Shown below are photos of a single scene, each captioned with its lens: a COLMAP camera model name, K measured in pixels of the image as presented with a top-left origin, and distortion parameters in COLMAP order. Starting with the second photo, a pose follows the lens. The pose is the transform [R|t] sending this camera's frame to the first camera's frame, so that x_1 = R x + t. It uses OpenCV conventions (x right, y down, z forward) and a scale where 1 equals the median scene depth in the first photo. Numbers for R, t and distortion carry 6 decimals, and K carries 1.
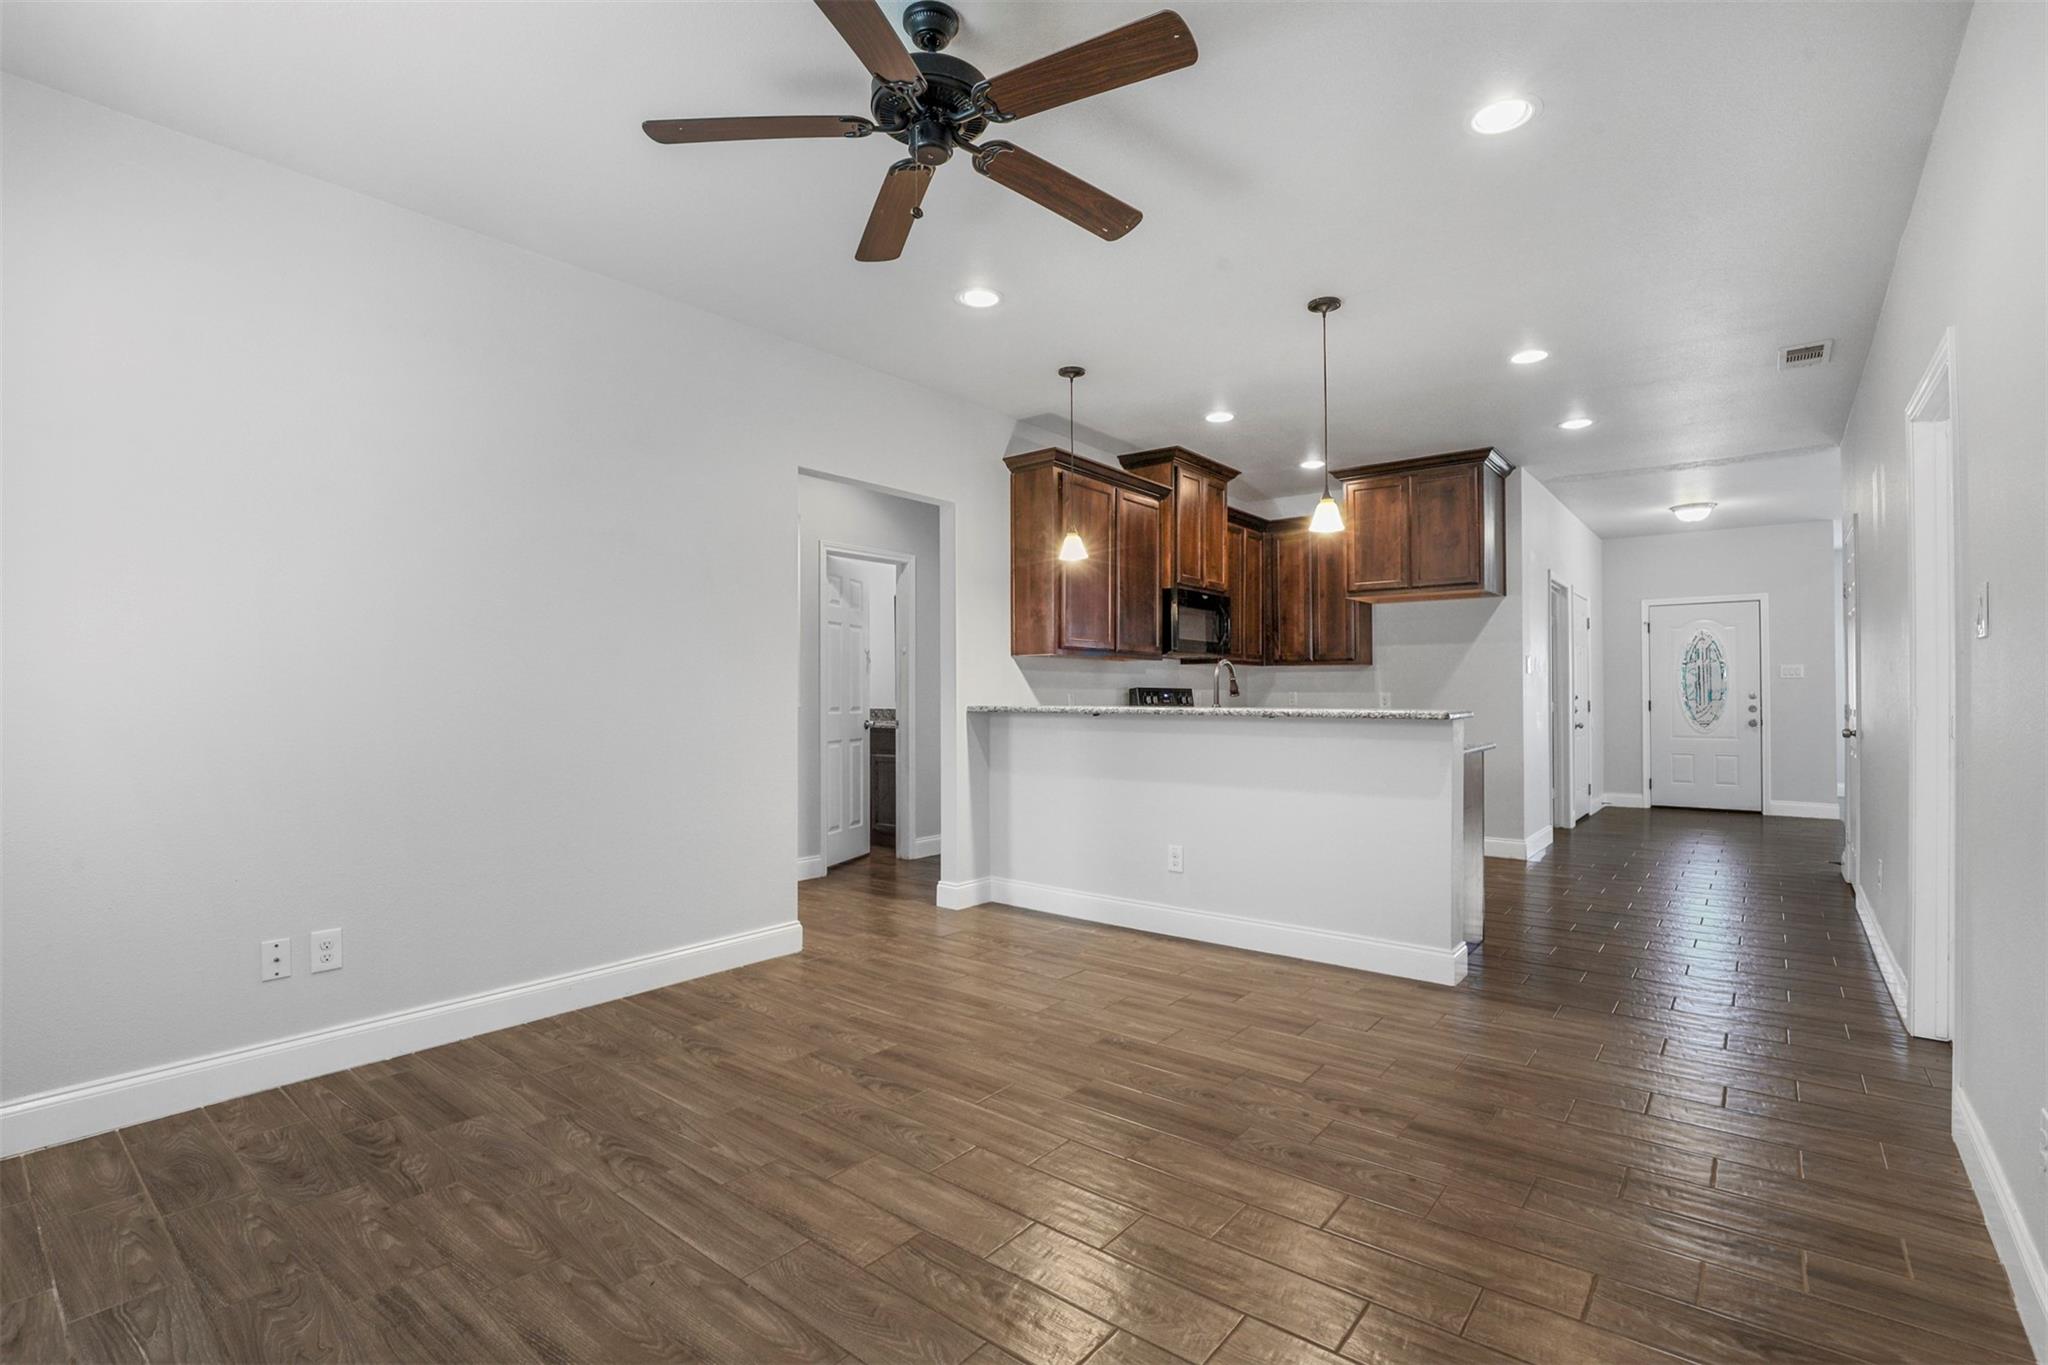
lens RADIAL K [[935.6, 0, 1024.0], [0, 935.6, 682.5], [0, 0, 1]] dist [-0.024605, 0.001268]
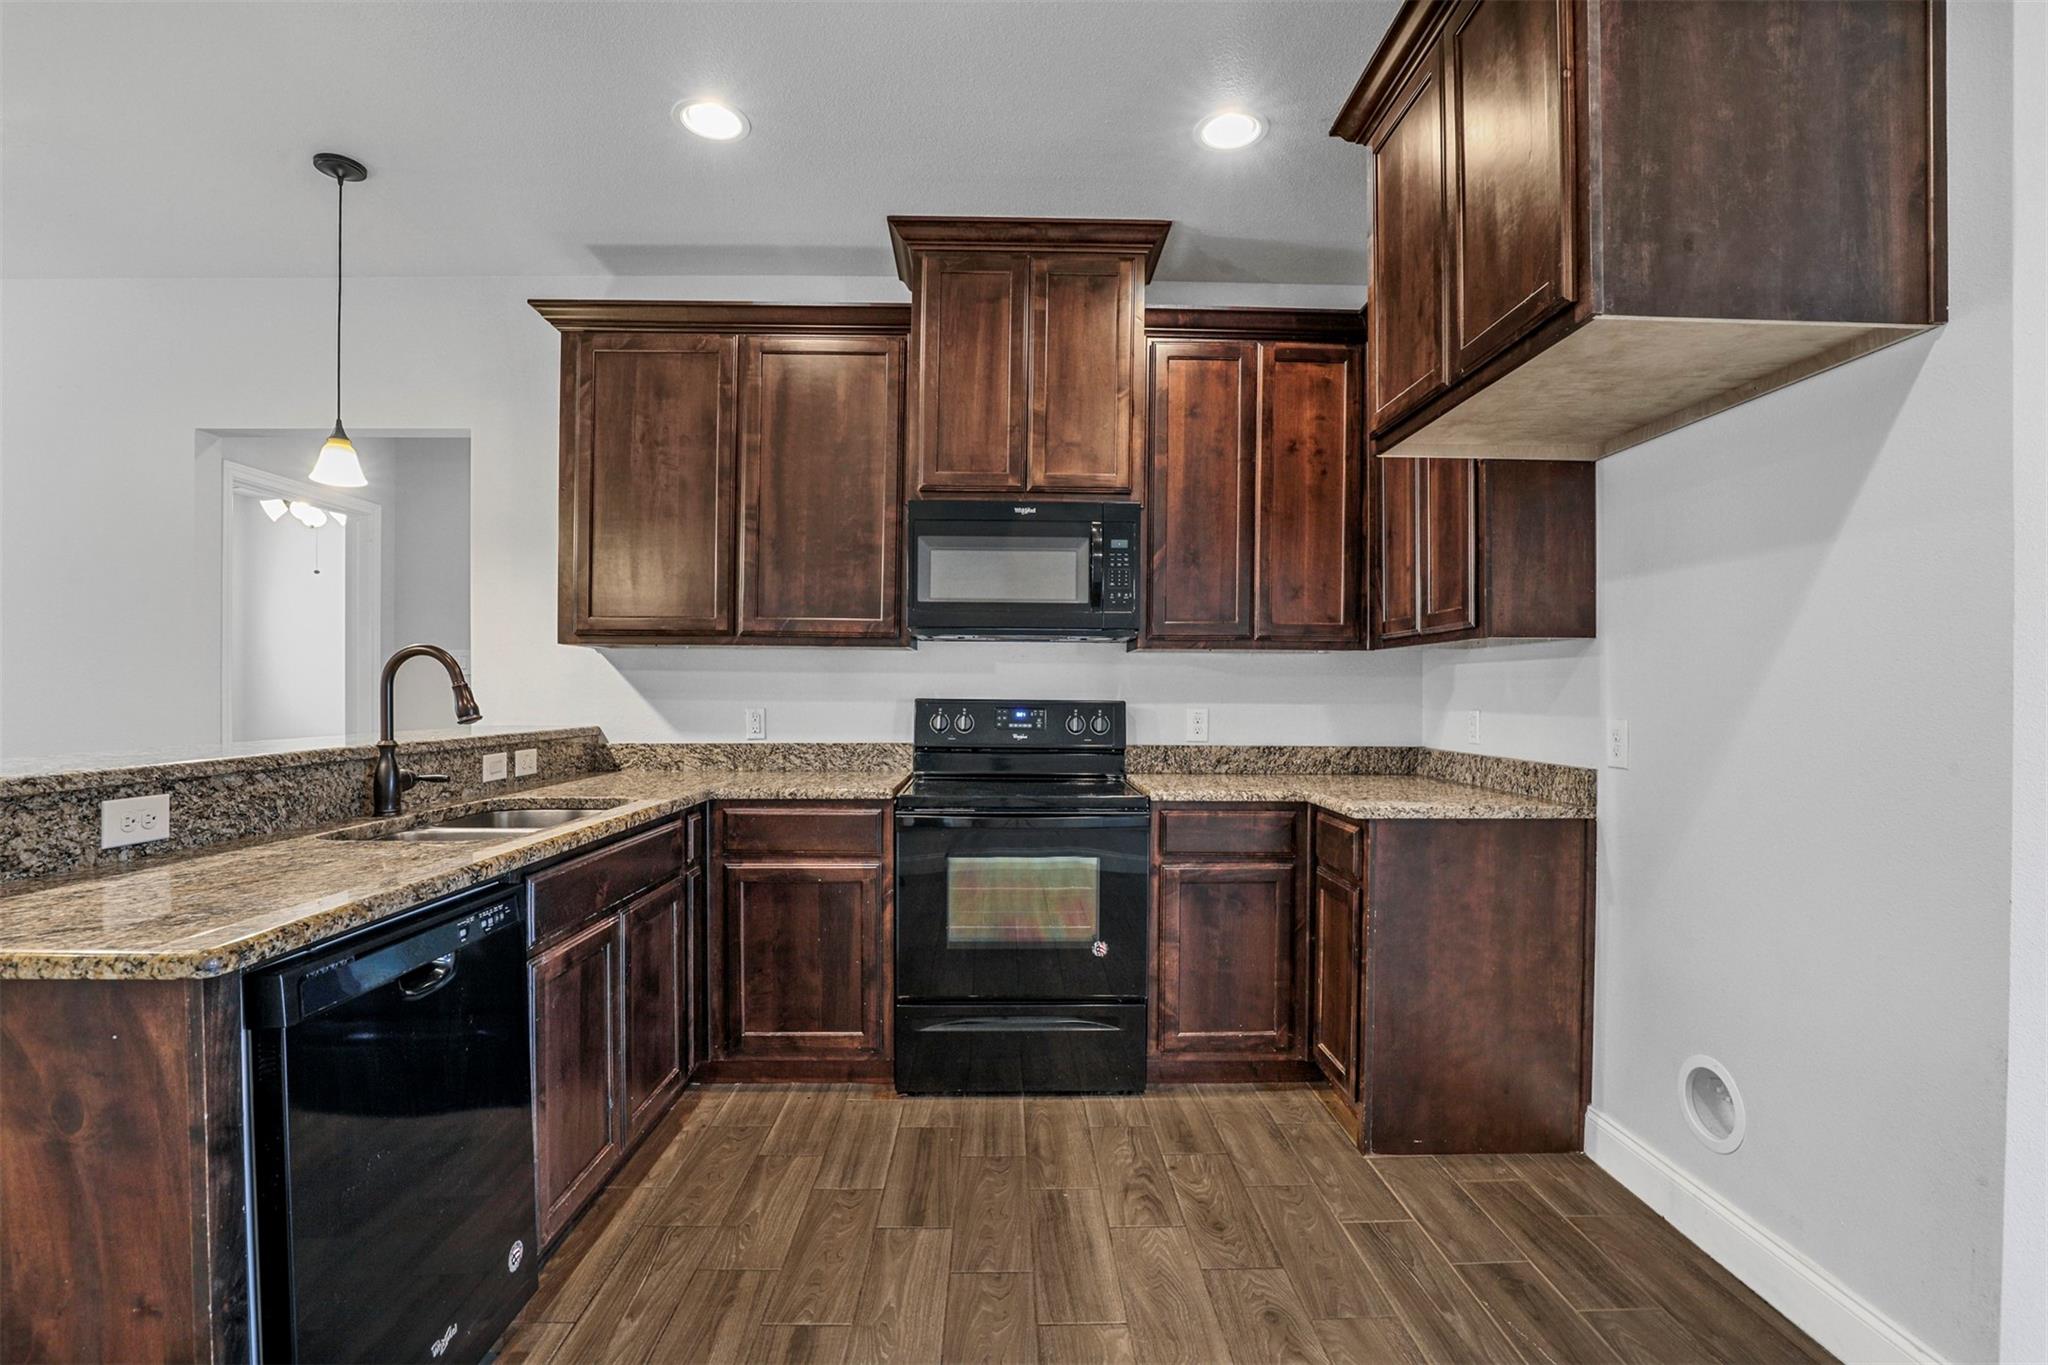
lens RADIAL K [[941.1, 0, 1029.1], [0, 941.1, 699.0], [0, 0, 1]] dist [-0.025040, 0.004905]
pose [[0.648162, 0.010979, -0.761423, 0.882140], [0.002851, 0.999854, 0.016843, -0.004899], [0.761497, -0.013088, 0.648036, 1.080626]]
